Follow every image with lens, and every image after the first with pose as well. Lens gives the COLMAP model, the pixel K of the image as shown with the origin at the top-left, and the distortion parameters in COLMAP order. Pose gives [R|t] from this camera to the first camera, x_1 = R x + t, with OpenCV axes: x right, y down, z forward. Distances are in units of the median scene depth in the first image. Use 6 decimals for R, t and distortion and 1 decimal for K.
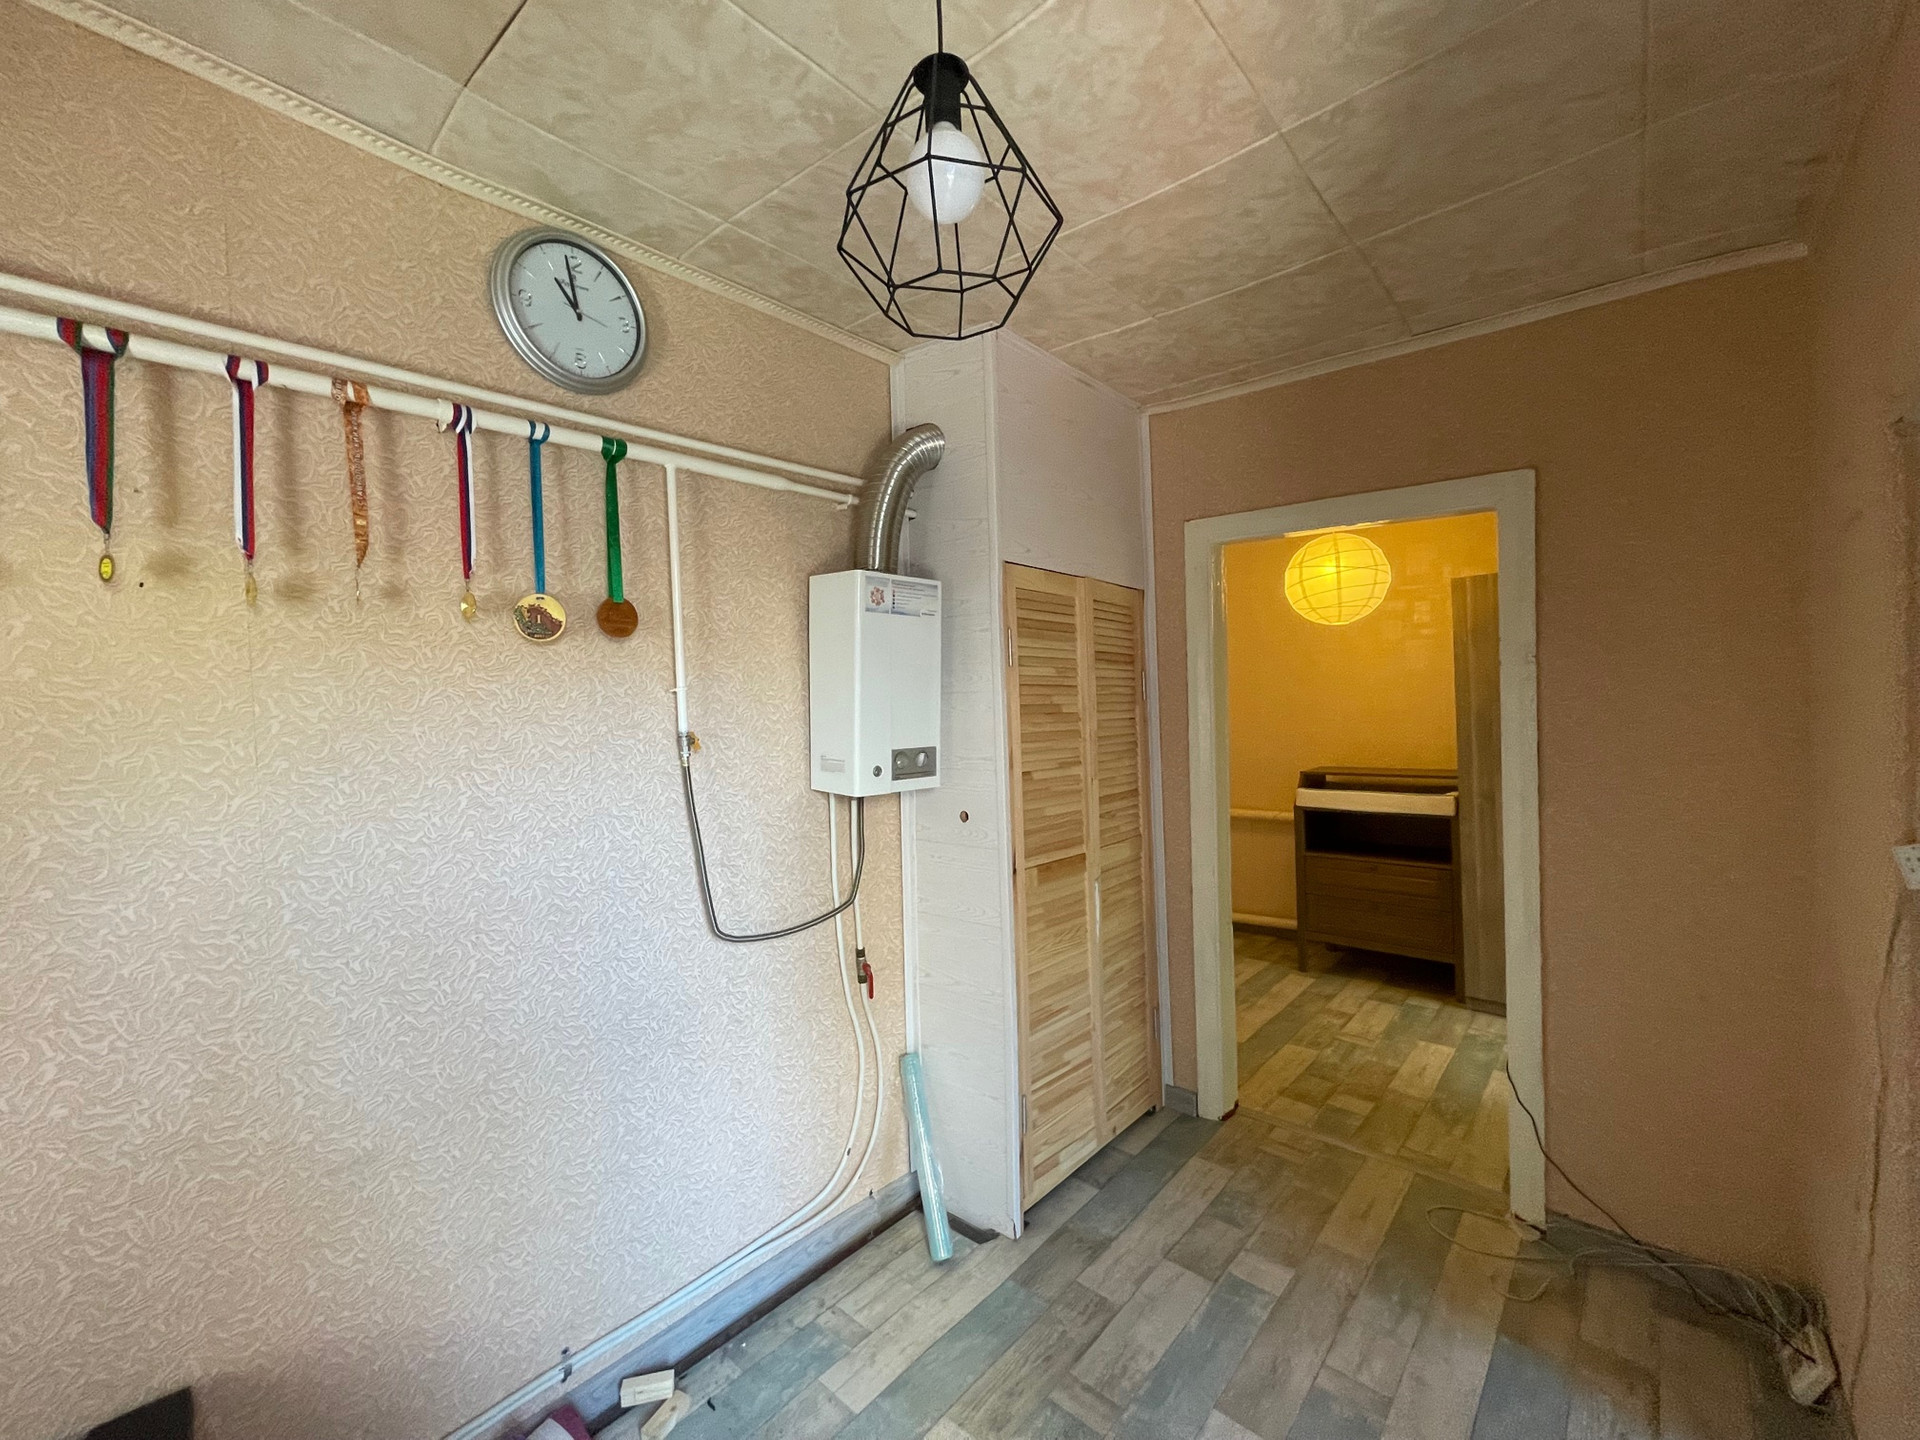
lens RADIAL K [[780.8, 0, 960.0], [0, 780.8, 720.0], [0, 0, 1]] dist [-0.001763, 0.000211]
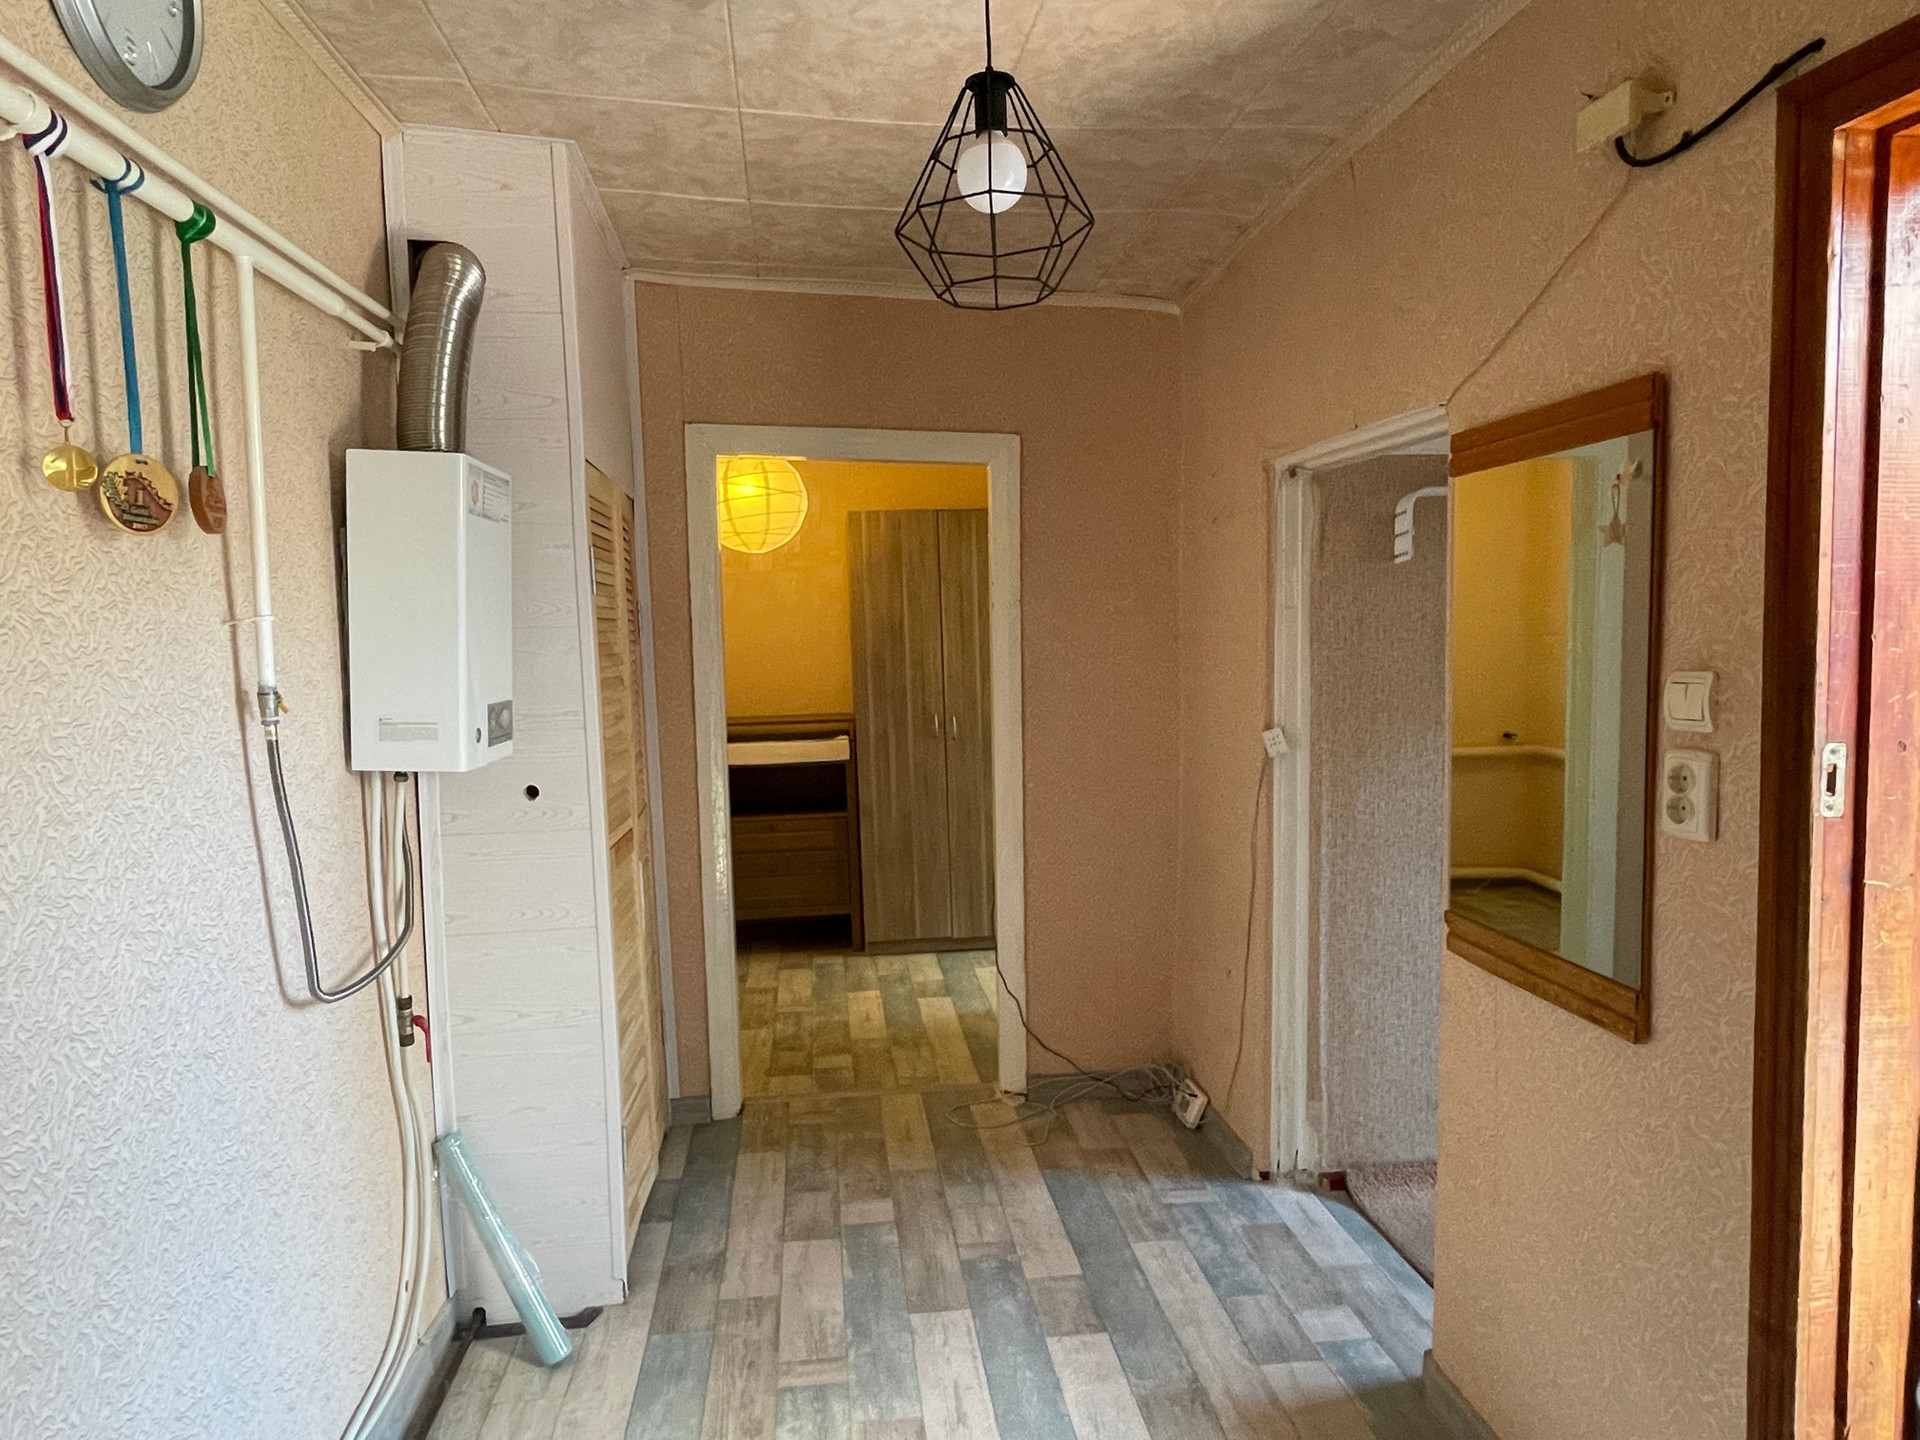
lens RADIAL K [[1138.4, 0, 960.0], [0, 1138.4, 720.0], [0, 0, 1]] dist [0.004851, -0.001015]
pose [[0.653231, -0.051923, 0.755376, -0.541678], [0.017625, 0.998418, 0.053387, 0.002517], [-0.756953, -0.021561, 0.653113, -0.026669]]
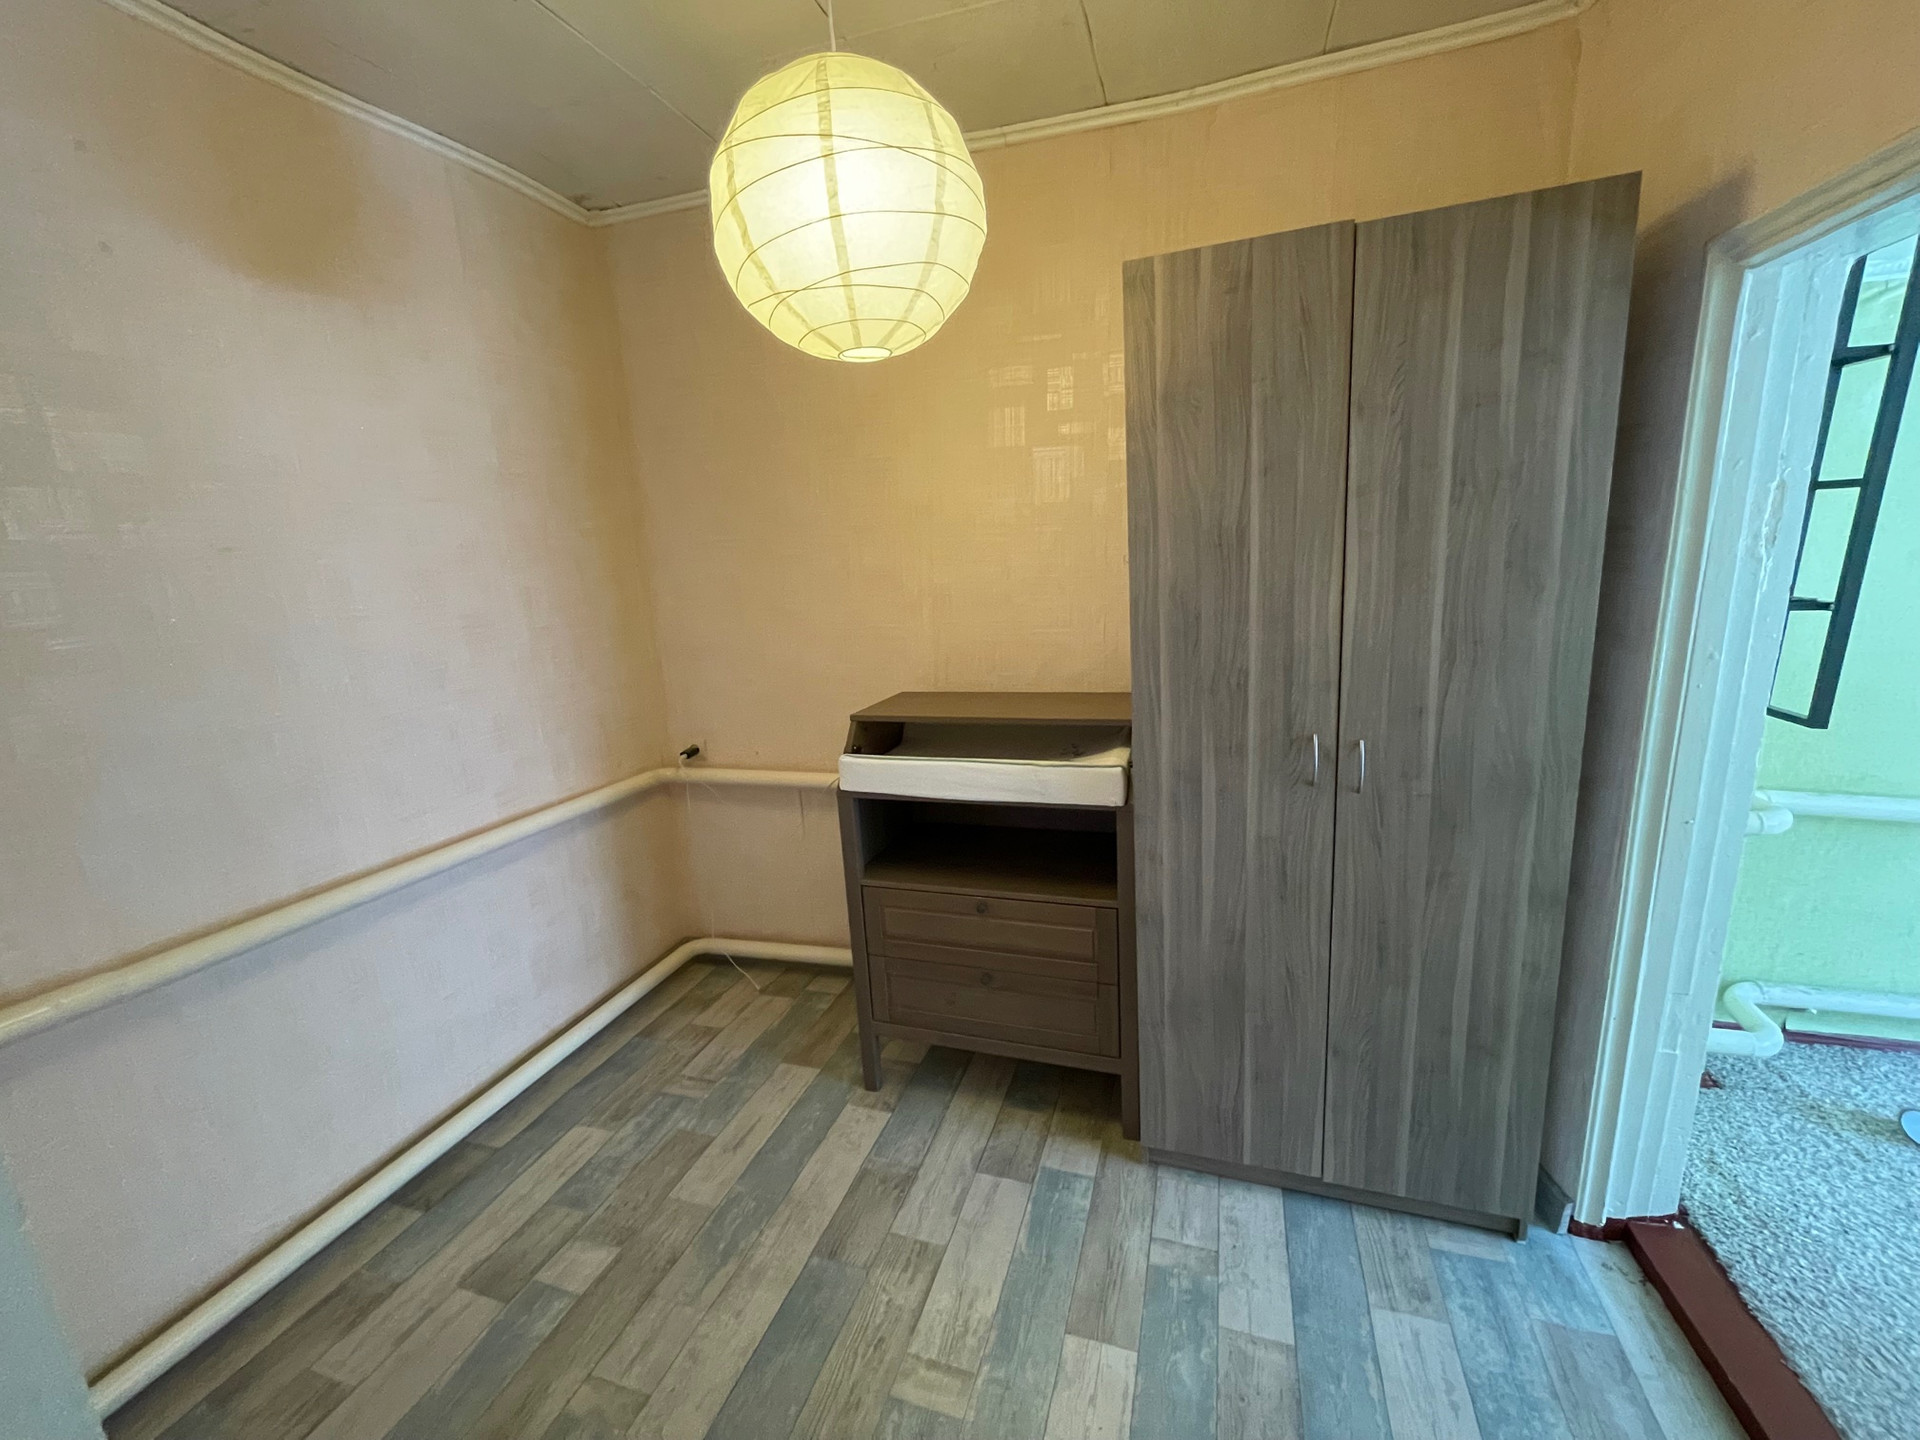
lens RADIAL K [[763.0, 0, 959.5], [0, 763.0, 709.4], [0, 0, 1]] dist [-0.012301, 0.000040]
pose [[0.917813, -0.093255, 0.385905, 0.590458], [0.031257, 0.985977, 0.163925, -0.027958], [-0.395780, -0.138391, 0.907858, 1.005836]]
